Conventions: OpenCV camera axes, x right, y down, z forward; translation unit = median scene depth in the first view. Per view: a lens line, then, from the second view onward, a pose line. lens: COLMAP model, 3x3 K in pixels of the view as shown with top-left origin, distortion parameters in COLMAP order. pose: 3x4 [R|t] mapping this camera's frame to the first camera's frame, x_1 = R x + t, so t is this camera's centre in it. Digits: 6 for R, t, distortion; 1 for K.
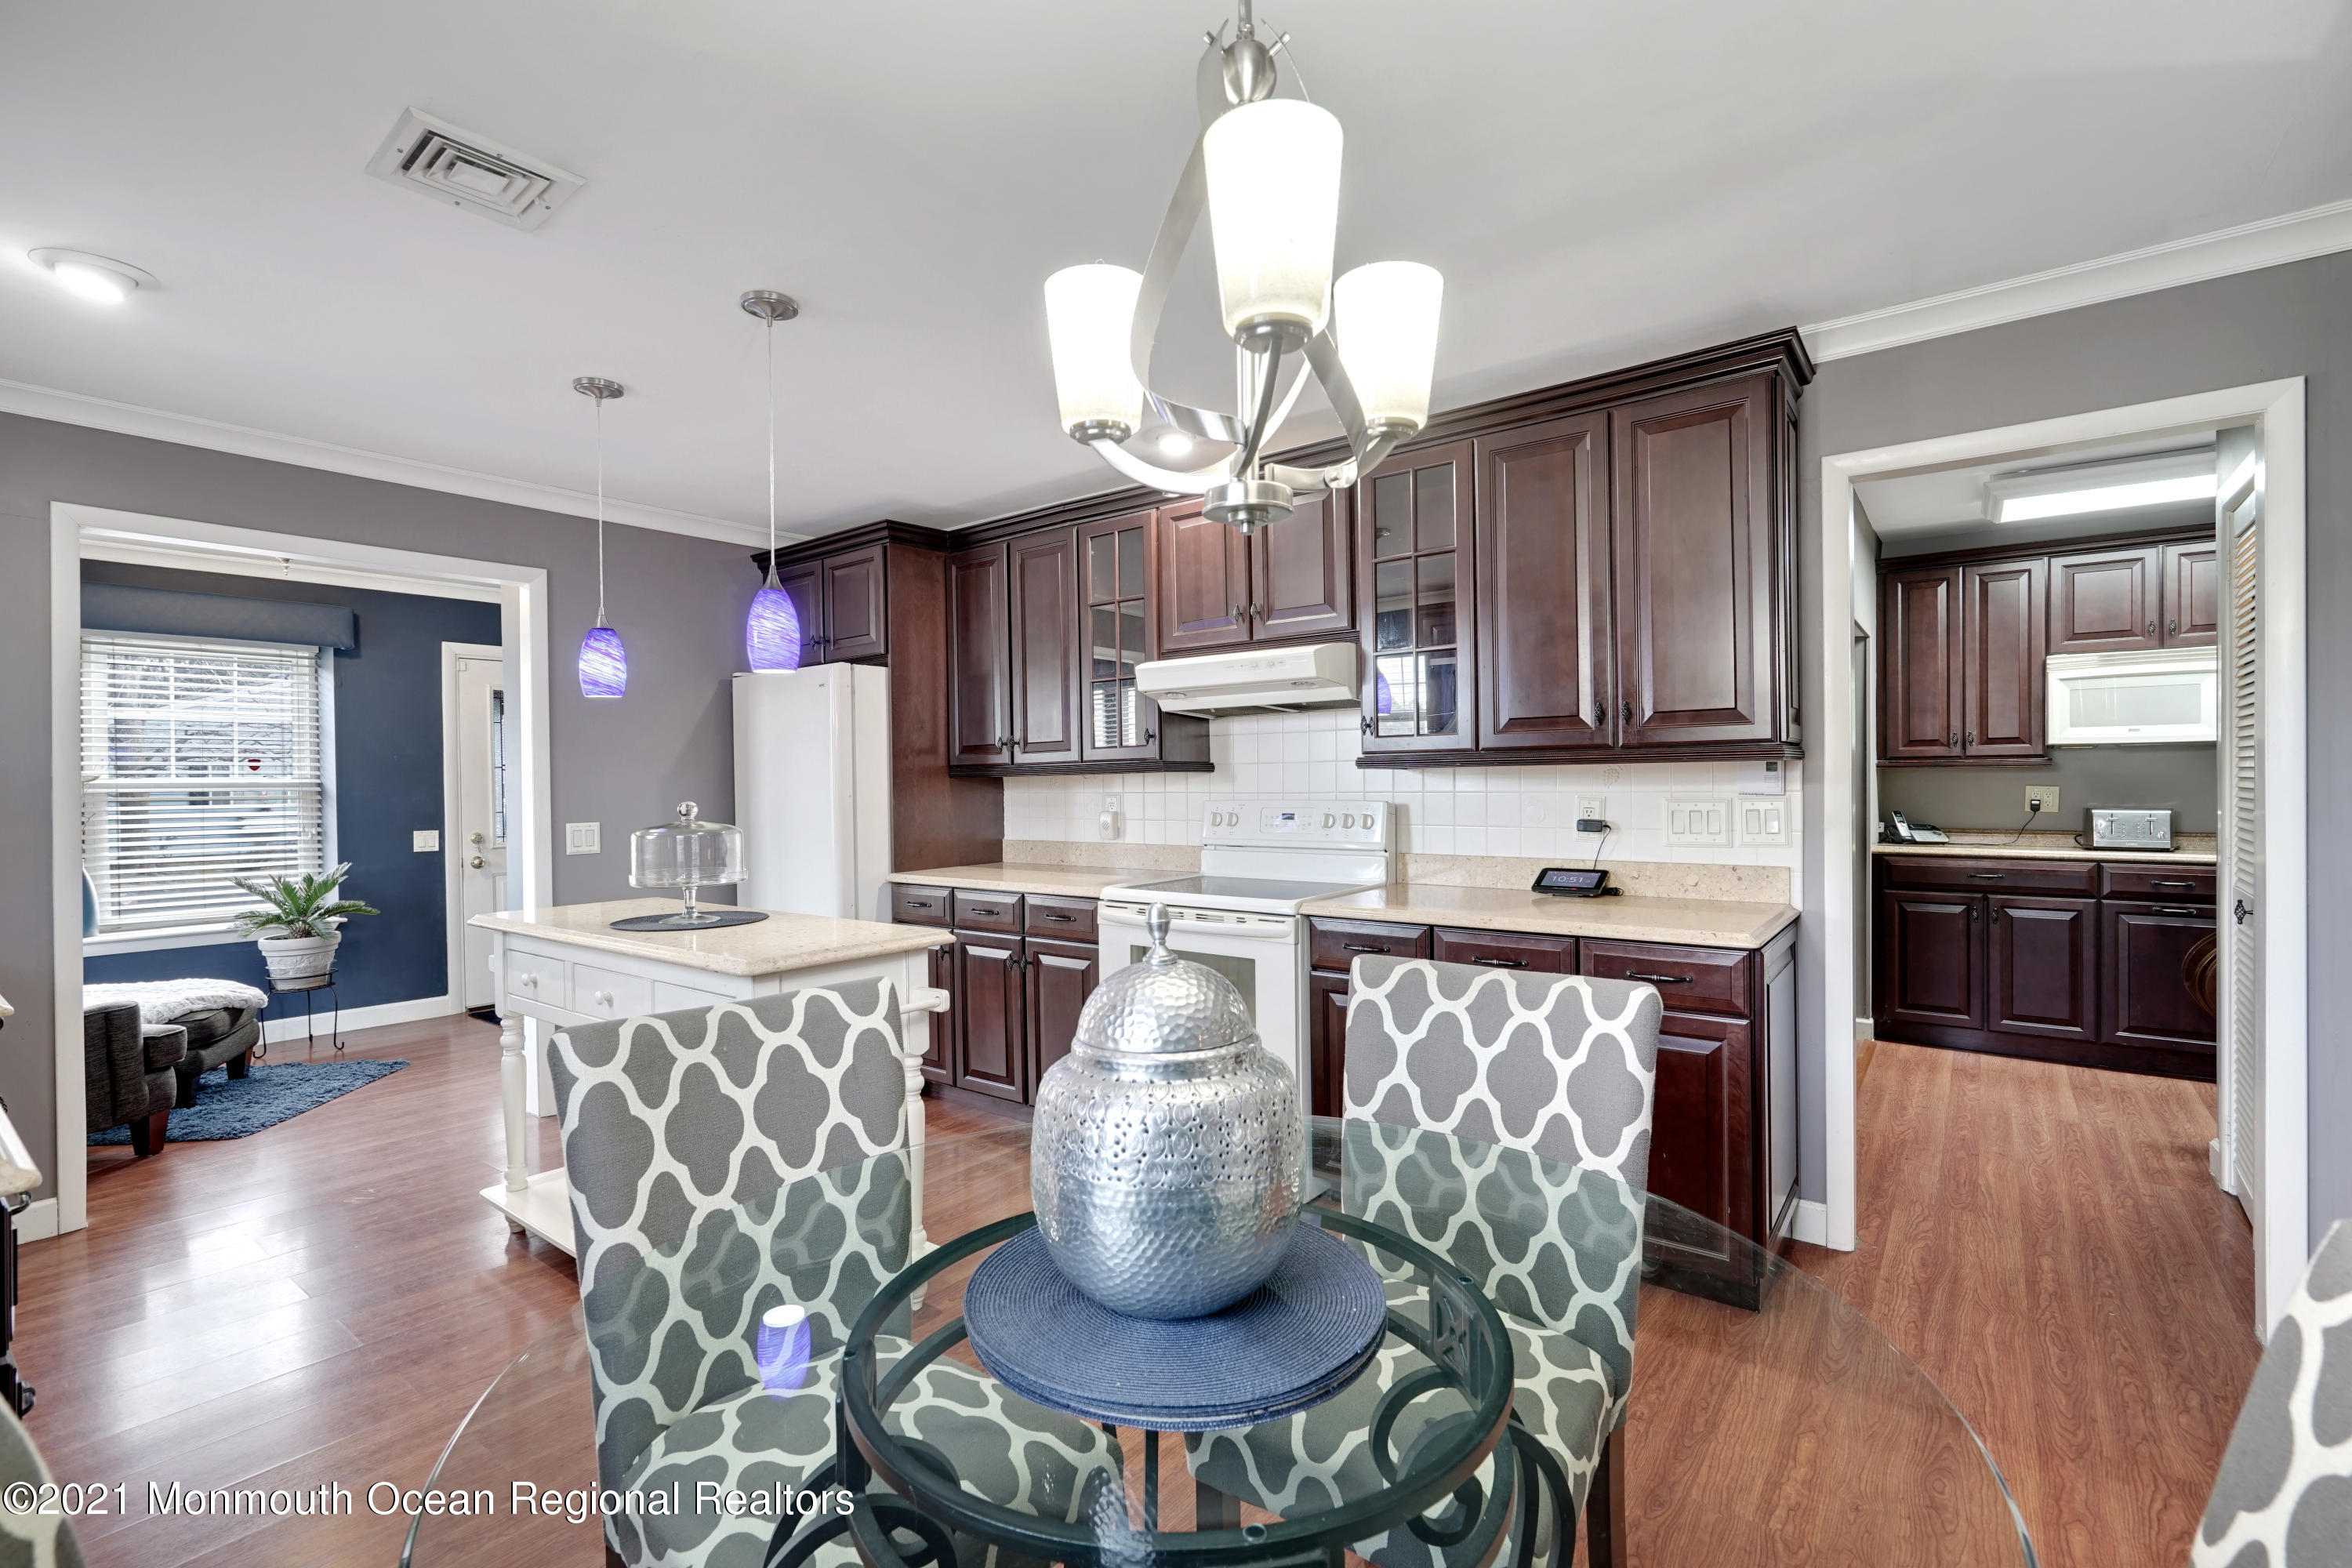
lens RADIAL K [[1054.1, 0, 1176.0], [0, 1054.1, 791.0], [0, 0, 1]] dist [0.001191, 0.000092]
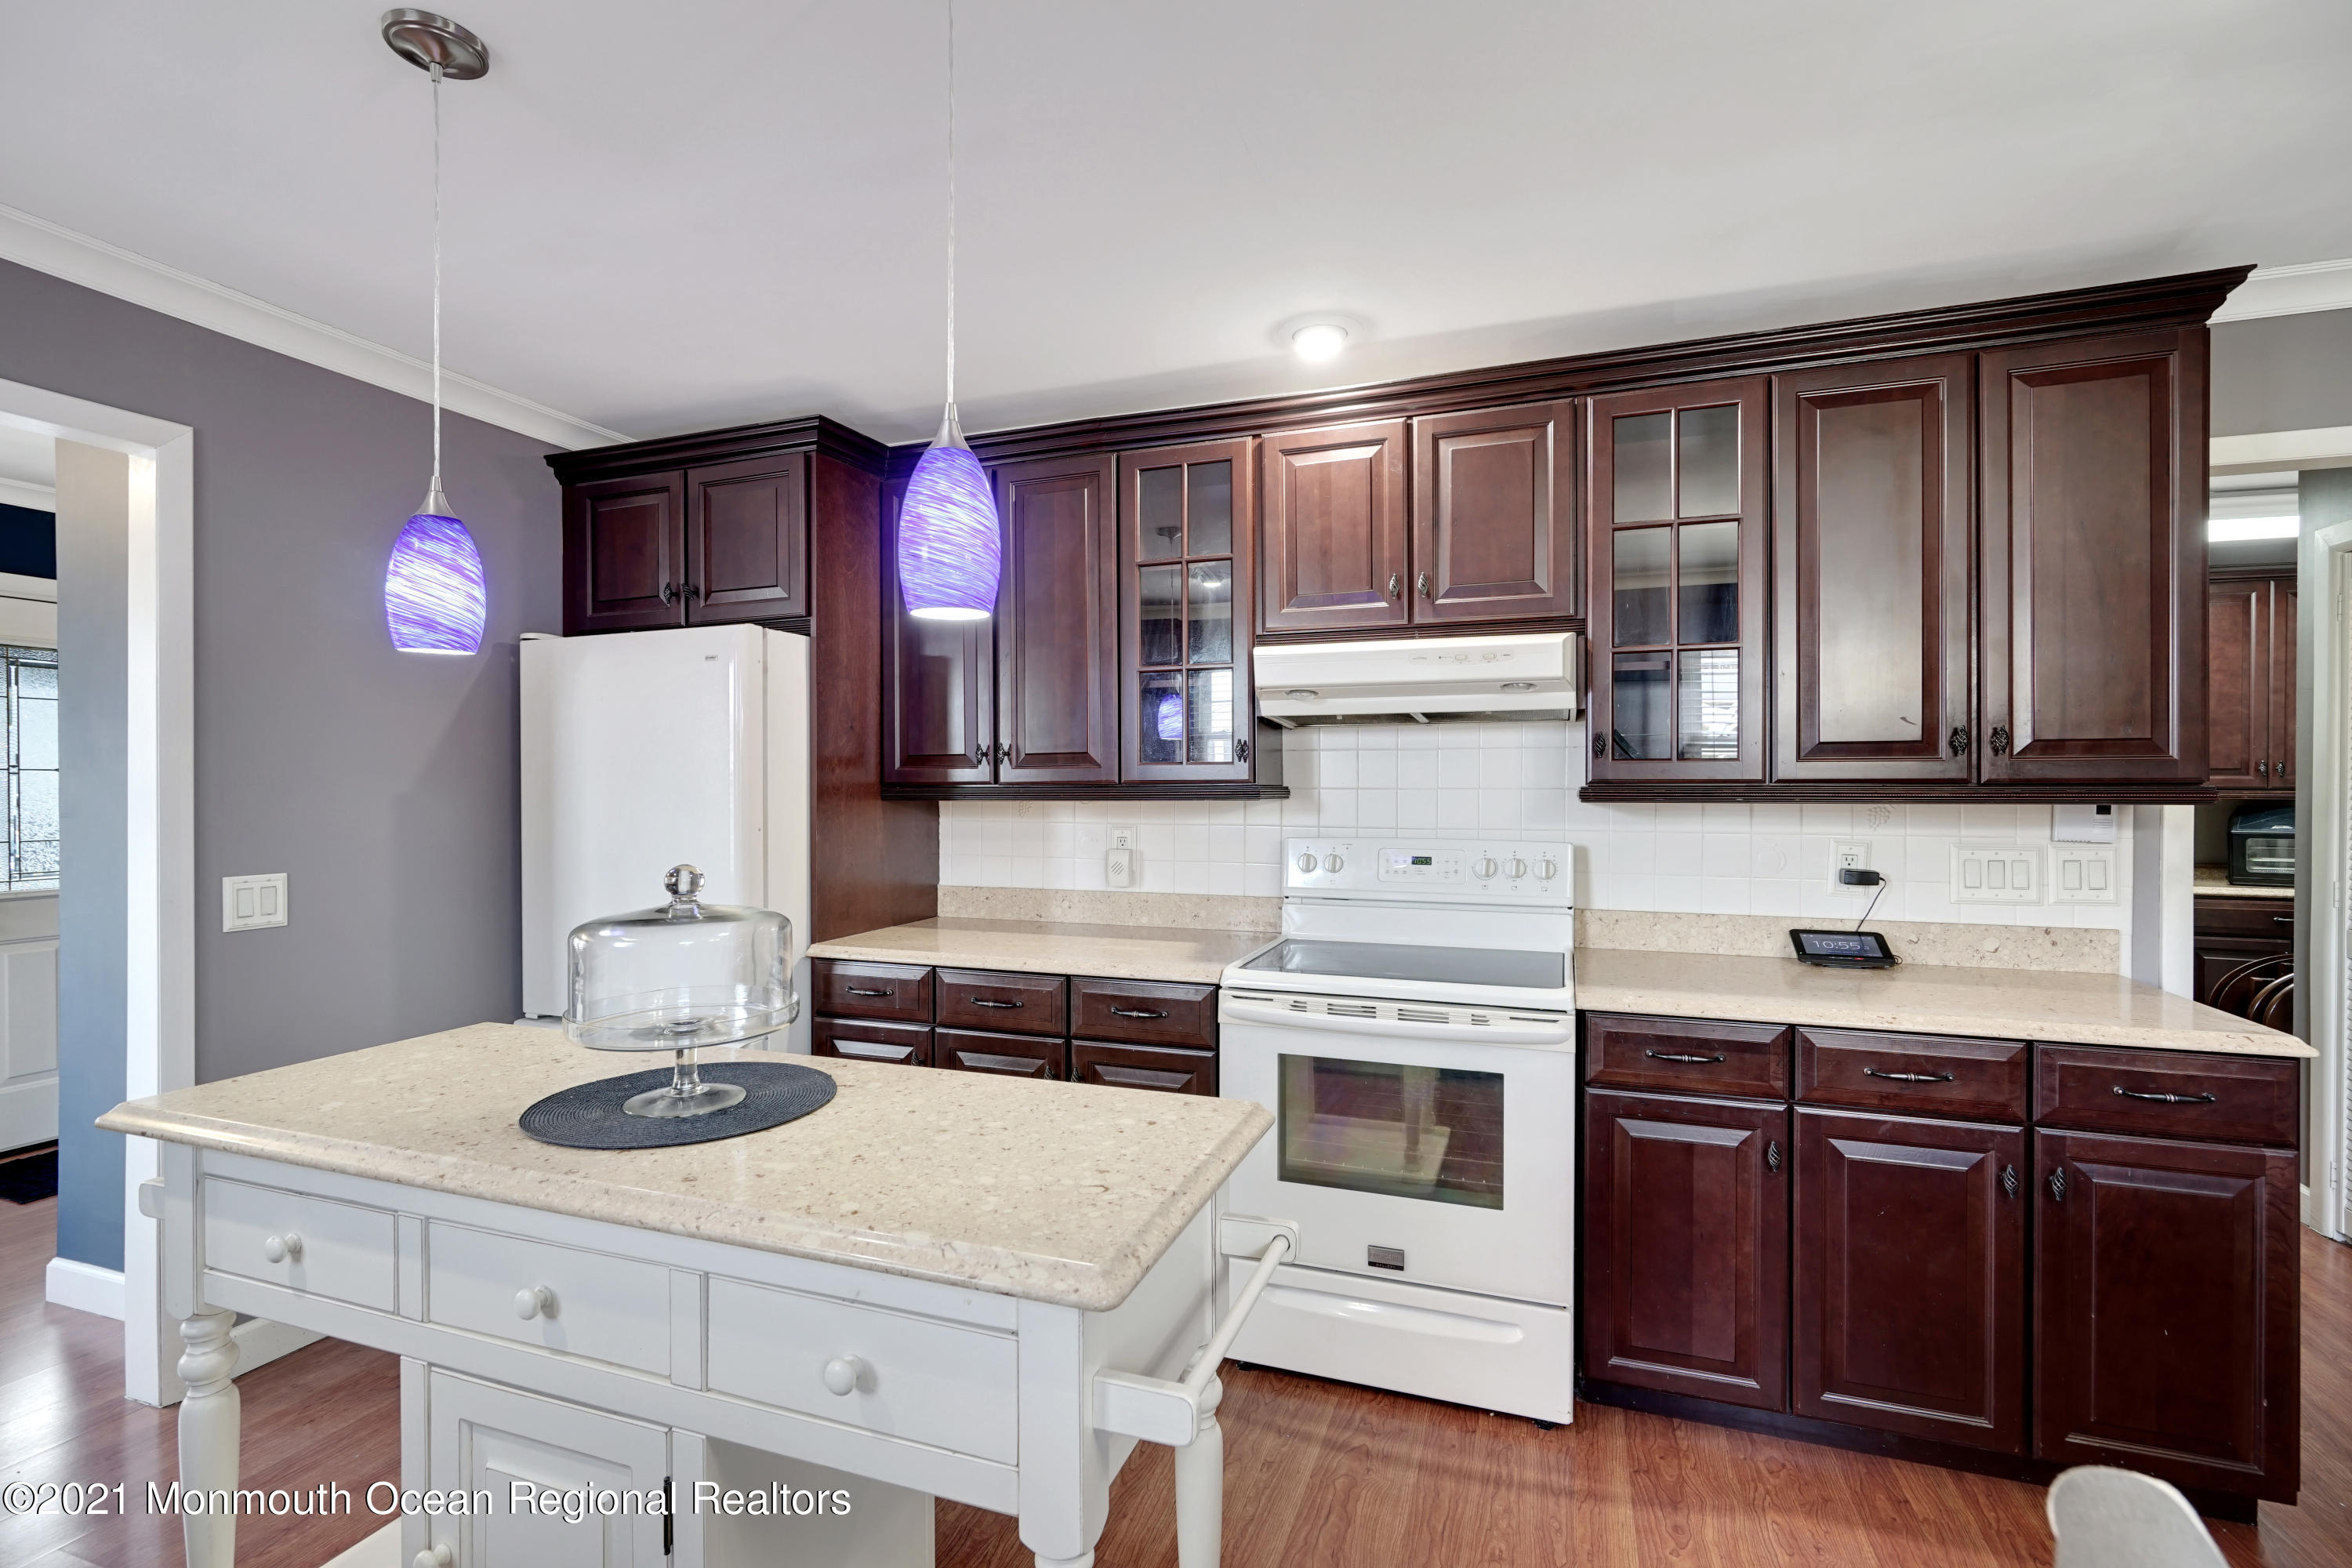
lens RADIAL K [[1054.1, 0, 1174.1], [0, 1054.1, 792.0], [0, 0, 1]] dist [0.001191, 0.000092]
pose [[0.952359, 0.011795, 0.304751, -0.286848], [-0.009762, 0.999919, -0.008194, -0.016838], [-0.304823, 0.004829, 0.952397, 0.325980]]
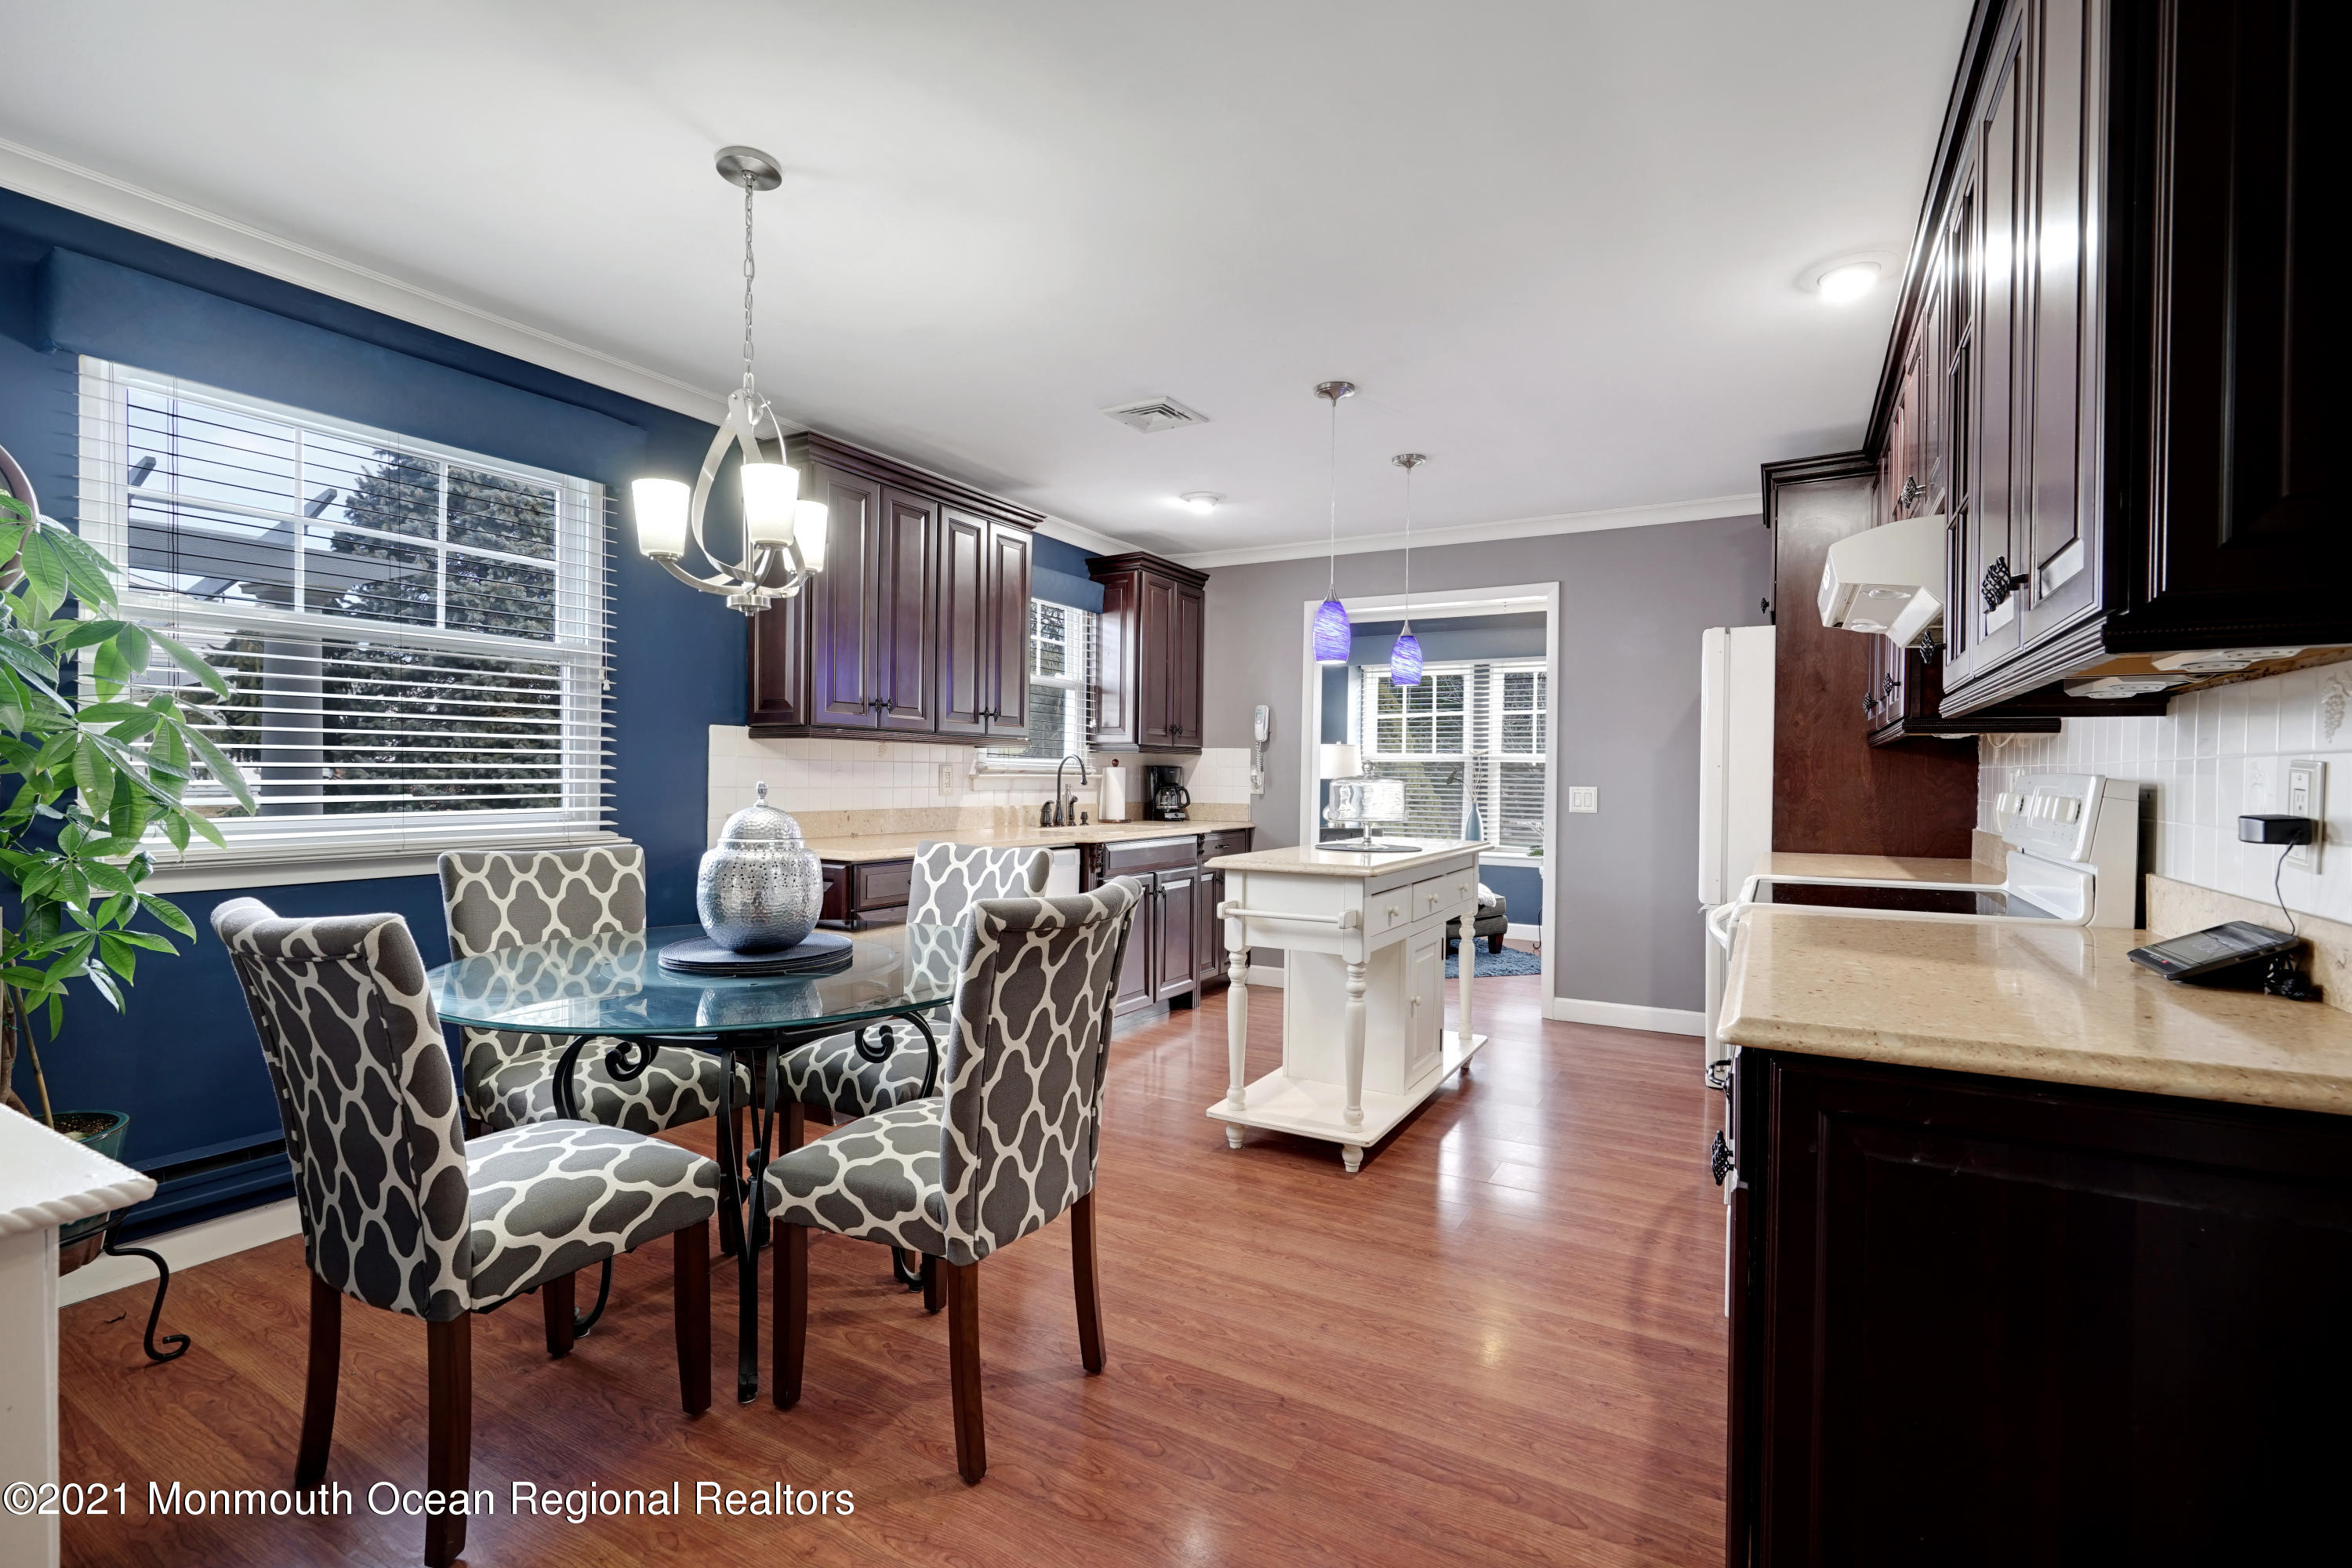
lens RADIAL K [[1054.1, 0, 1172.7], [0, 1054.1, 781.3], [0, 0, 1]] dist [0.001191, 0.000092]
pose [[0.139033, 0.020850, -0.990068, 0.619907], [-0.016920, 0.999682, 0.018676, 0.010447], [0.990143, 0.014155, 0.139342, 0.408678]]
